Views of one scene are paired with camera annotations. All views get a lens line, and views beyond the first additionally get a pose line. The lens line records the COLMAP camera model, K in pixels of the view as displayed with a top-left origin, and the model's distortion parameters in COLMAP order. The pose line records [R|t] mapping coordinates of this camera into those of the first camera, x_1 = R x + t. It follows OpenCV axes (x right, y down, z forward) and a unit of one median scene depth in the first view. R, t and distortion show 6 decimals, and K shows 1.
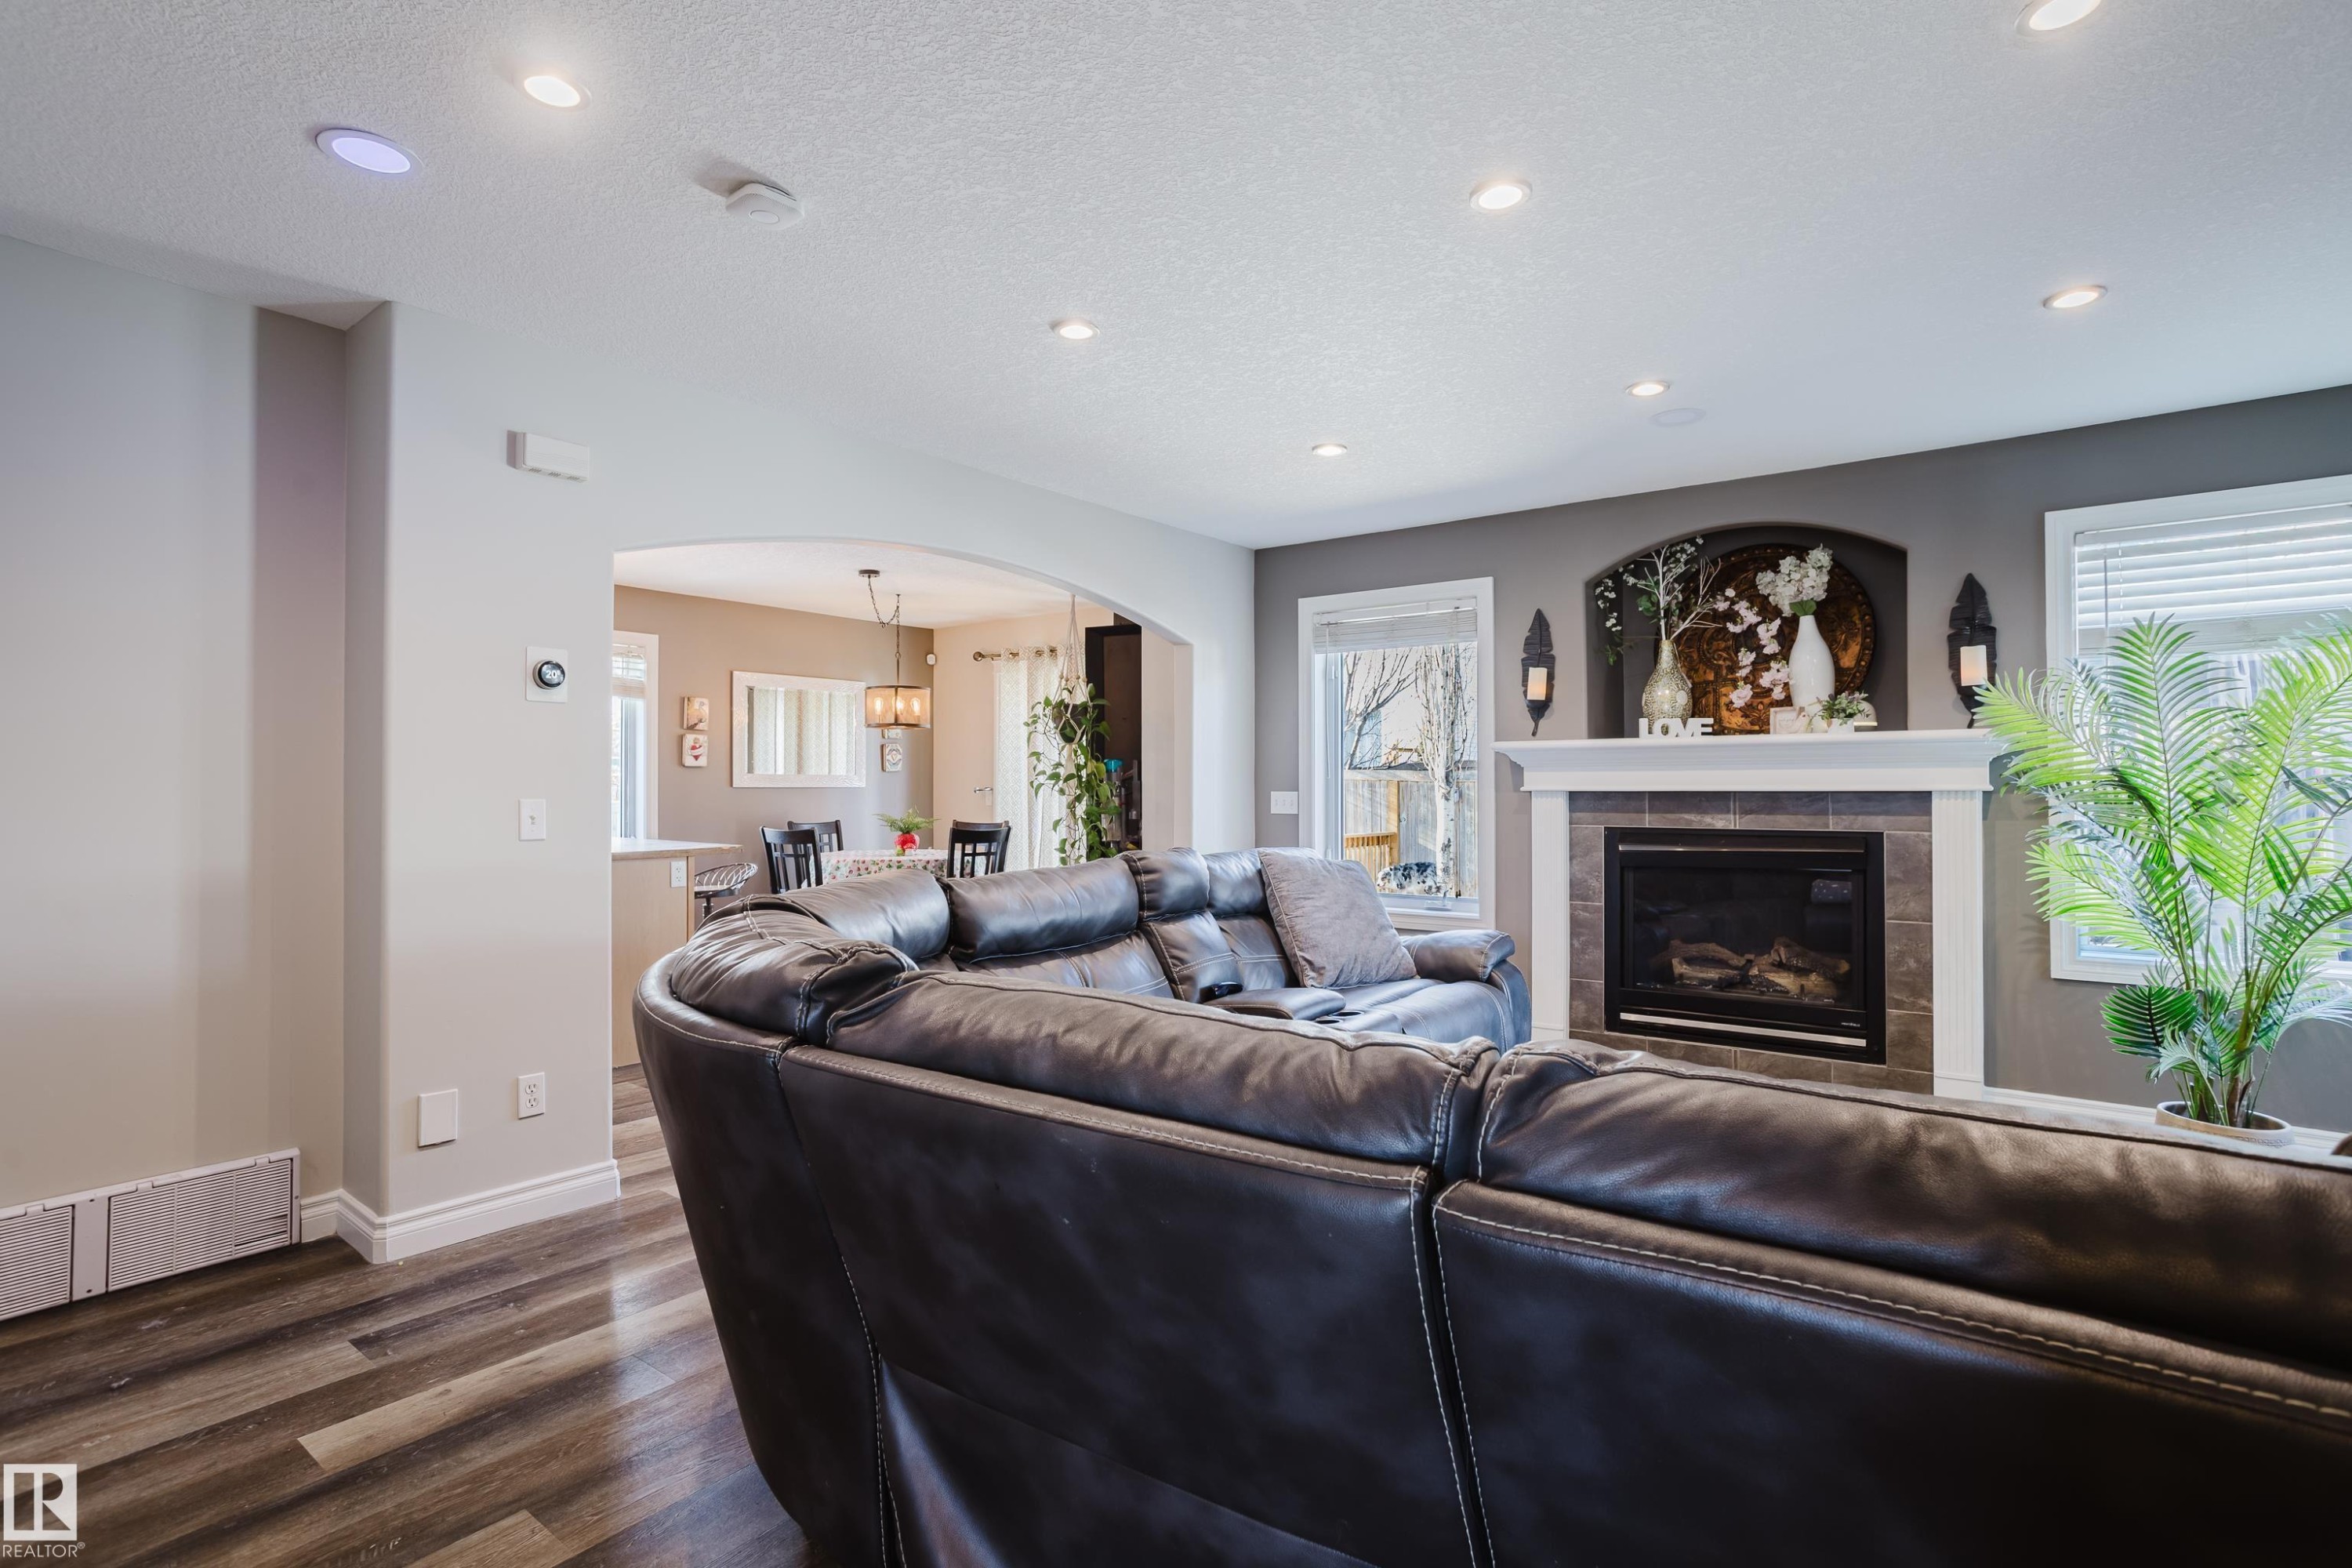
lens RADIAL K [[1137.4, 0, 1199.9], [0, 1137.4, 782.4], [0, 0, 1]] dist [-0.031569, 0.015359]
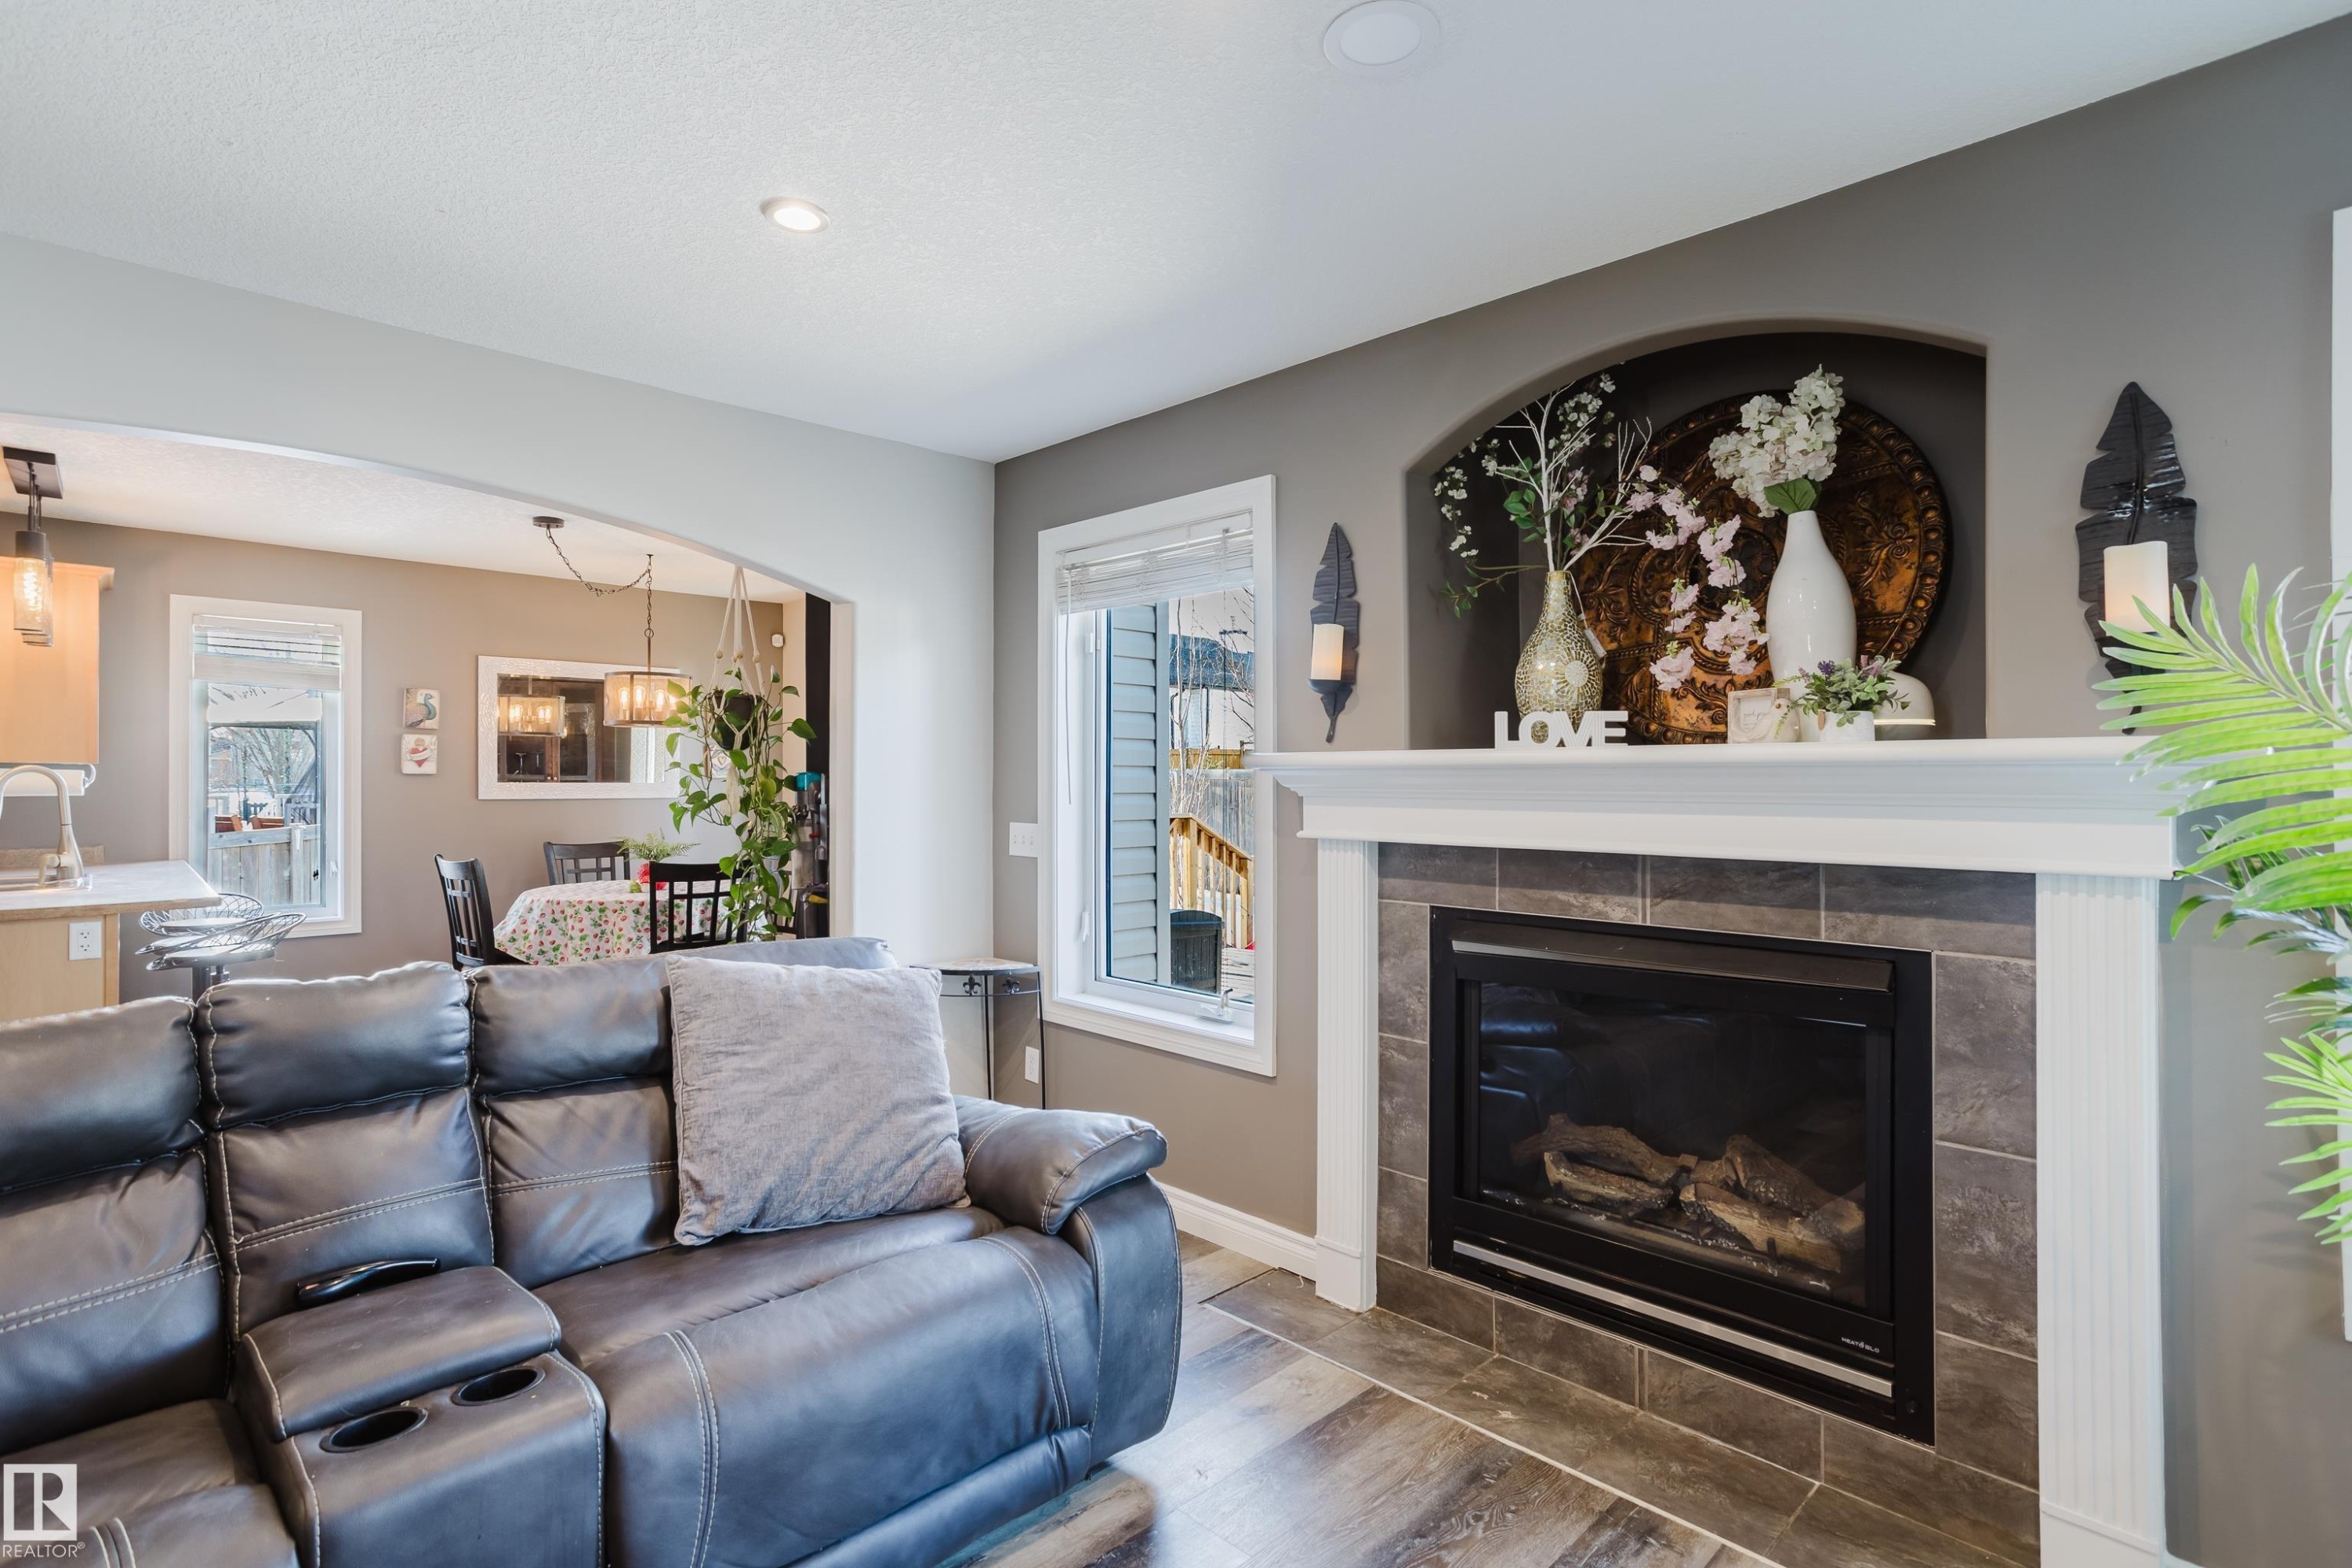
lens RADIAL K [[1137.4, 0, 1193.2], [0, 1137.4, 774.6], [0, 0, 1]] dist [-0.031569, 0.015359]
pose [[0.988914, 0.005727, -0.148378, 0.336173], [-0.005781, 0.999983, 0.000070, -0.025954], [0.148376, 0.000789, 0.988931, 0.443877]]
